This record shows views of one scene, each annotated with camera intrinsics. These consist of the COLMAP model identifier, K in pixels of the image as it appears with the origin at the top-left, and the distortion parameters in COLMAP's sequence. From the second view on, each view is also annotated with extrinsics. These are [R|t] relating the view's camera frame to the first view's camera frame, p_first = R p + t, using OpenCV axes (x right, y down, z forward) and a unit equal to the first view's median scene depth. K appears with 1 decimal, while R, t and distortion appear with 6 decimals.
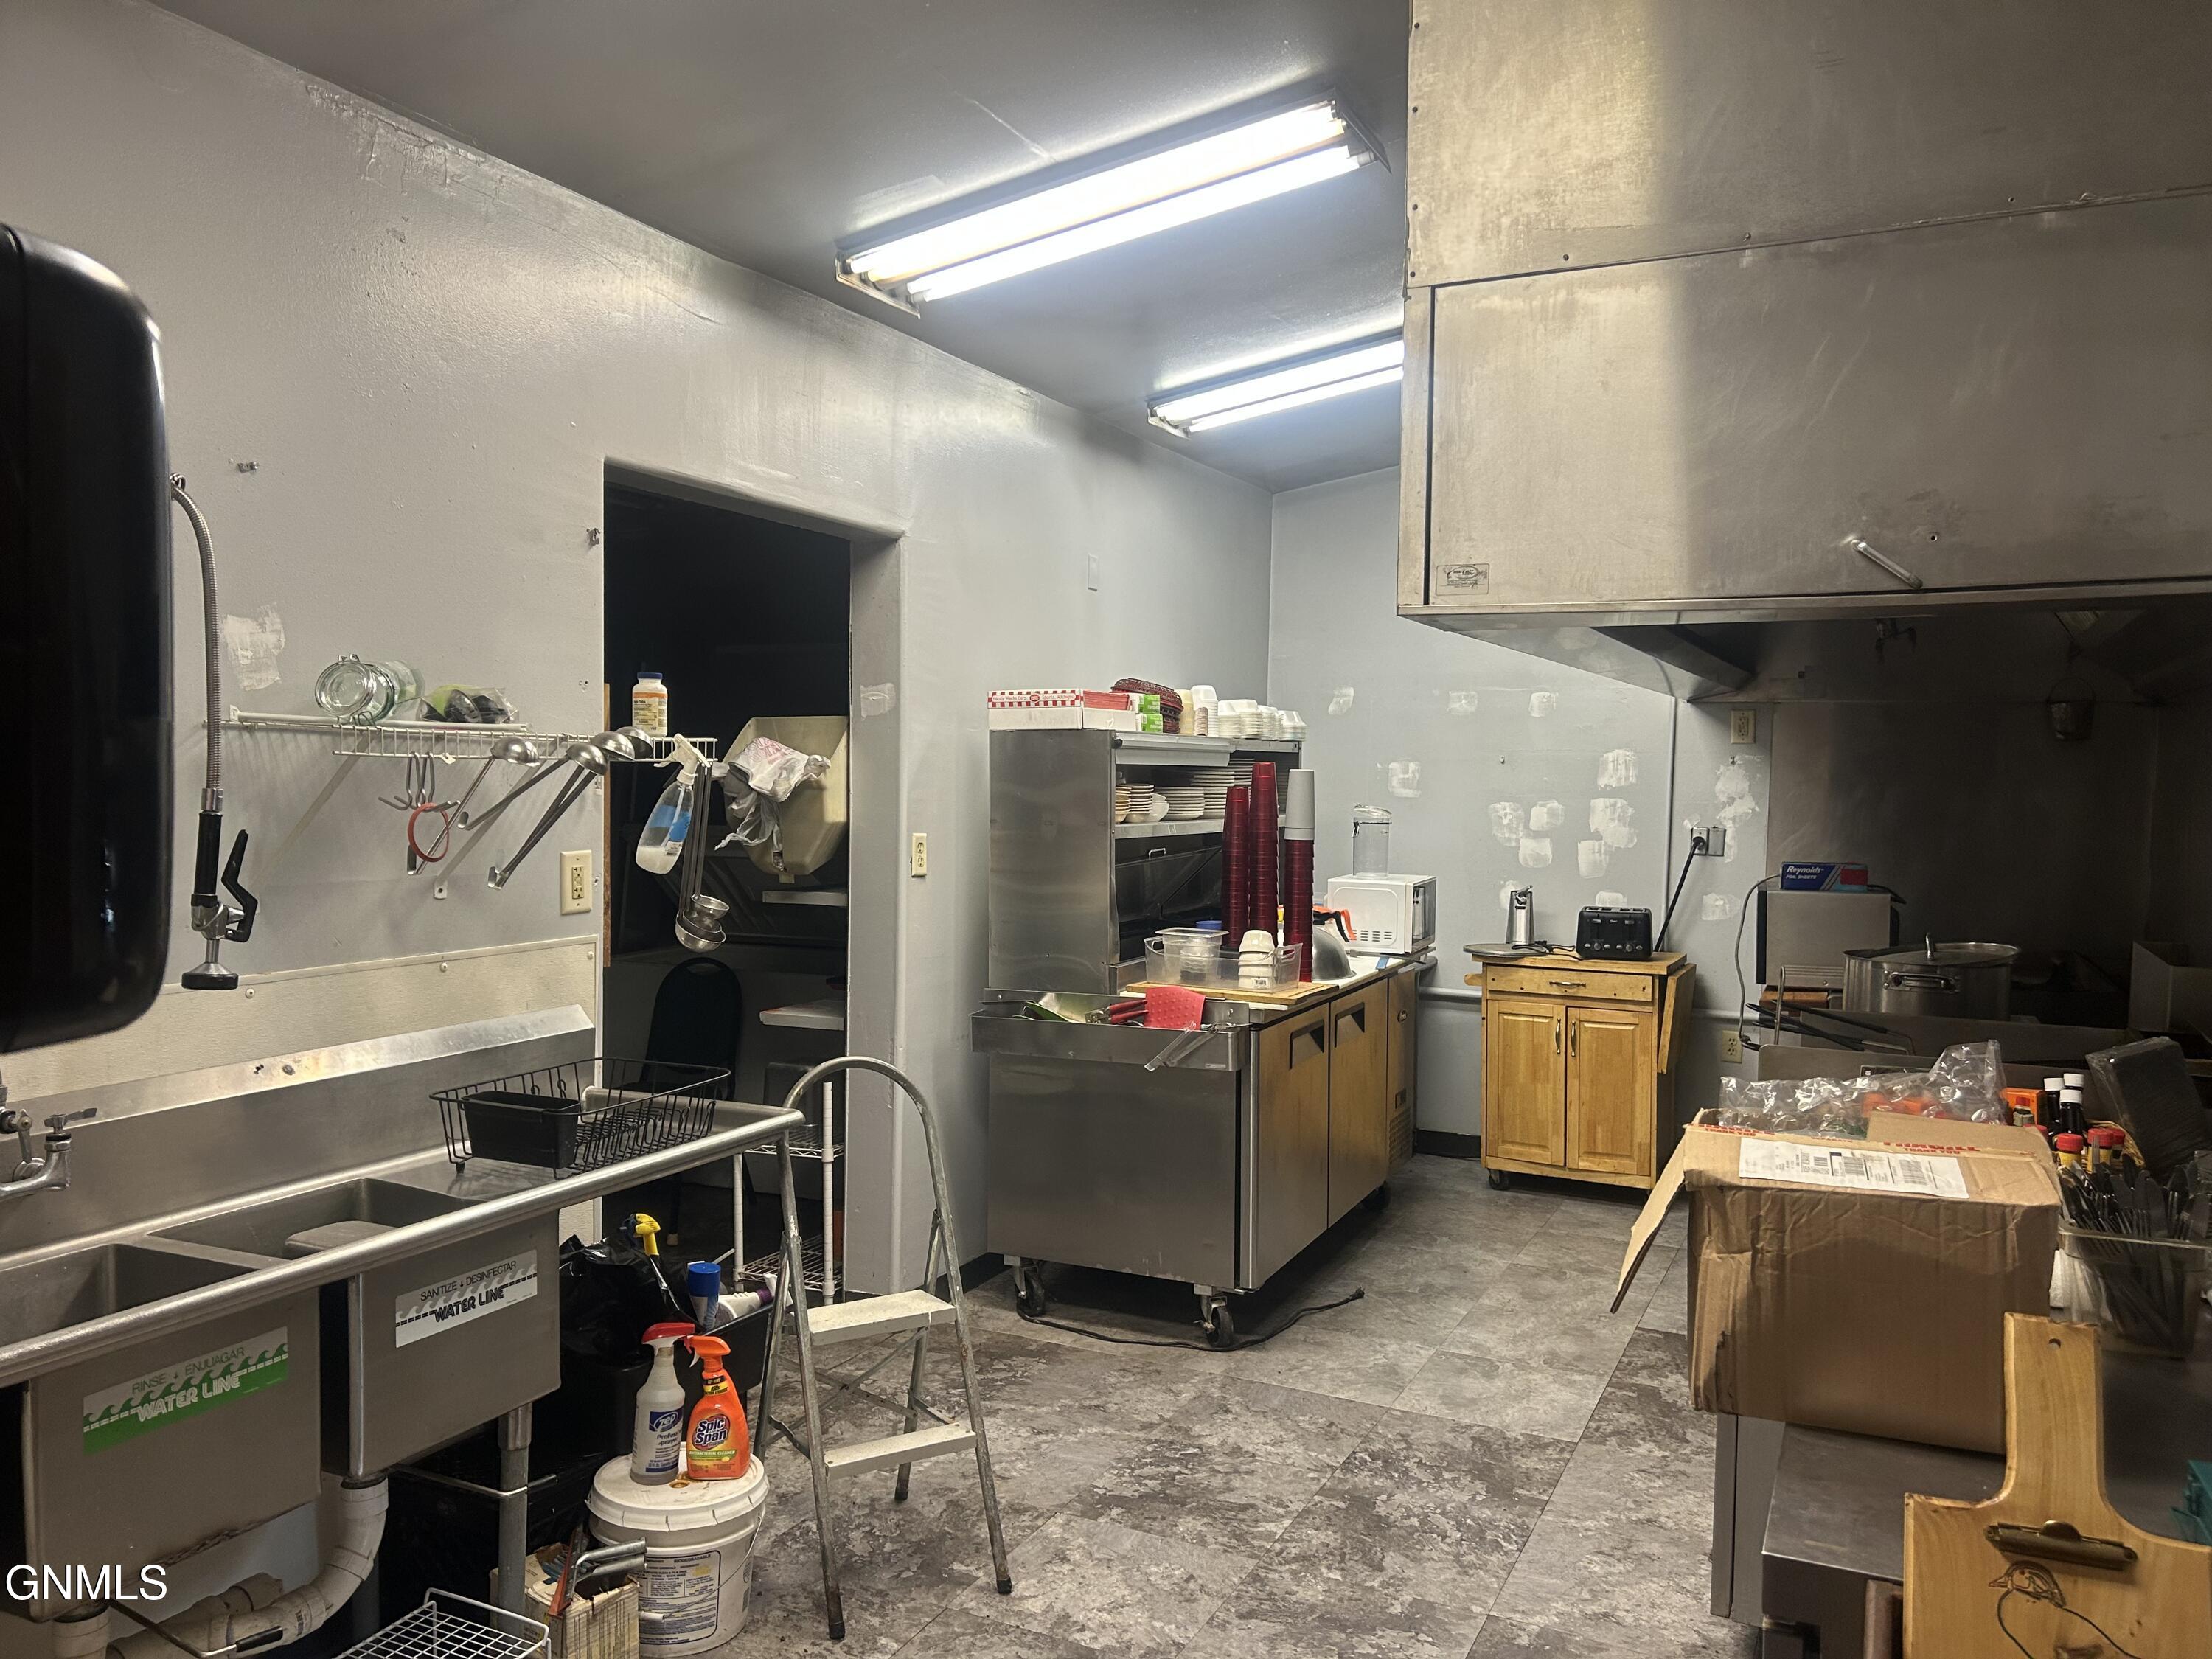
lens RADIAL K [[1666.5, 0, 1105.7], [0, 1666.5, 831.1], [0, 0, 1]] dist [-0.000181, -0.000451]
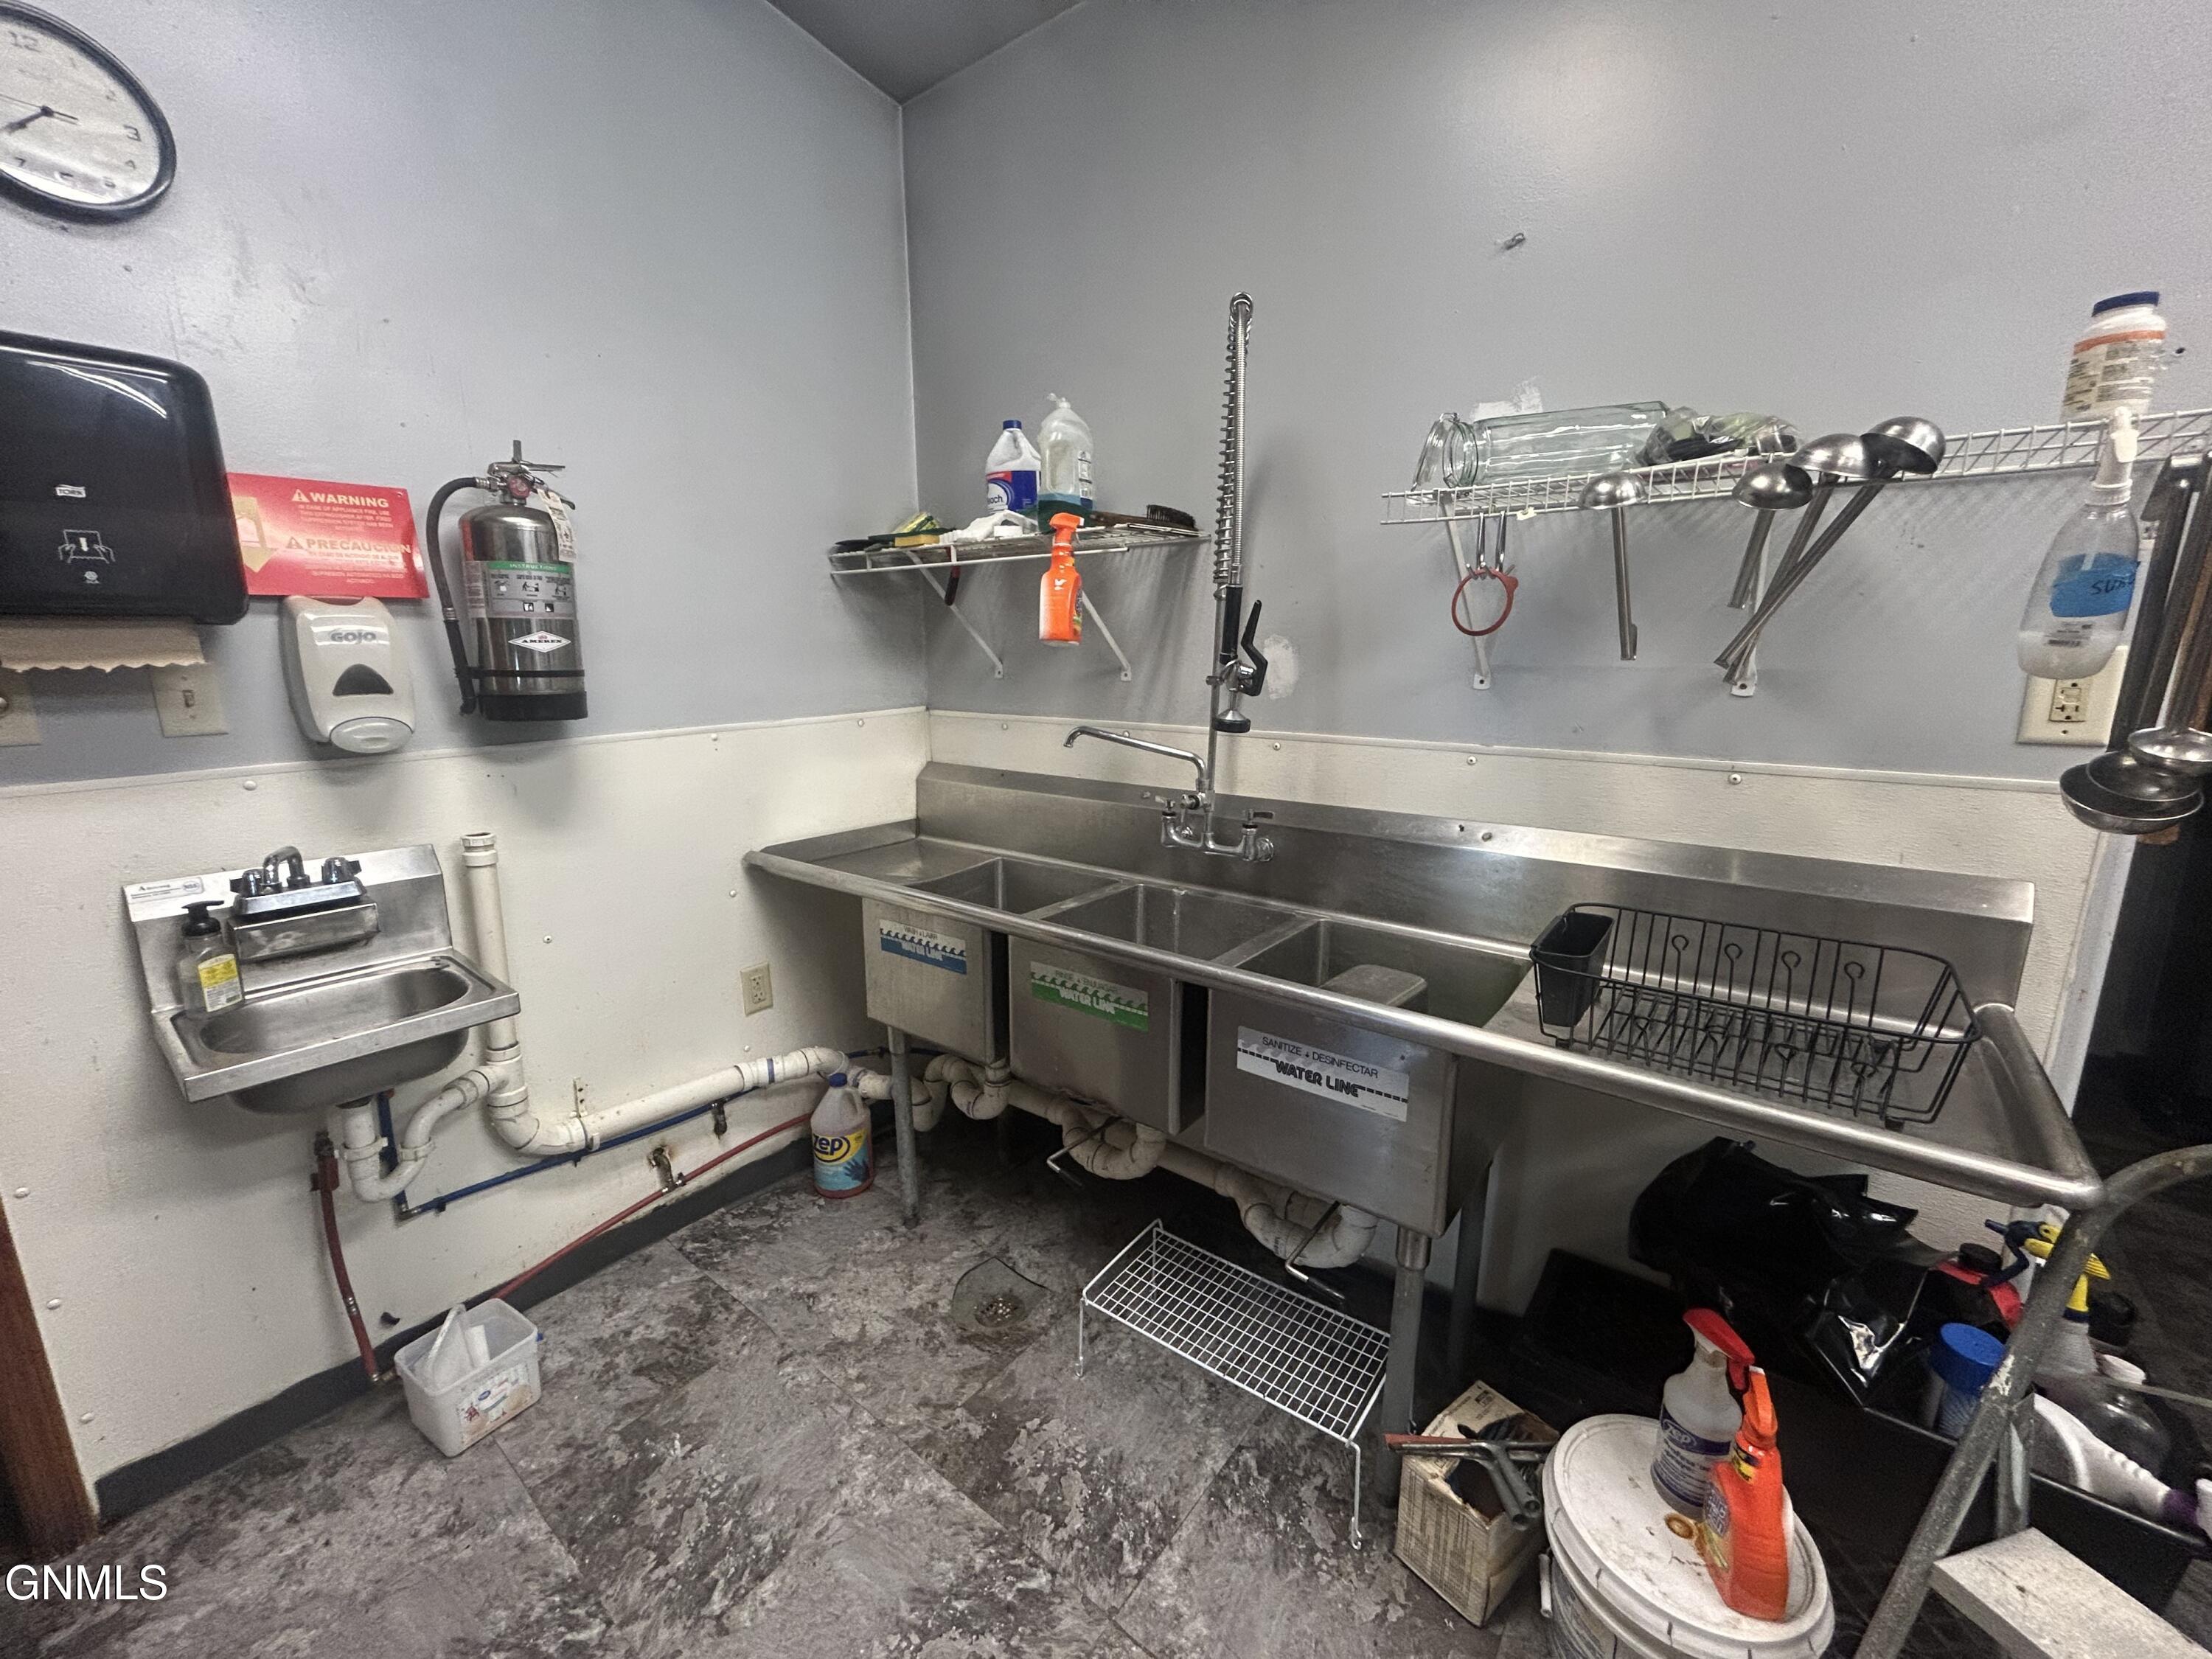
lens RADIAL K [[893.5, 0, 1104.1], [0, 893.5, 829.5], [0, 0, 1]] dist [-0.004078, 0.000578]
pose [[-0.211864, 0.194366, -0.957776, 0.138696], [-0.032631, 0.978070, 0.205703, 0.031026], [0.976754, 0.074834, -0.200875, 1.010823]]
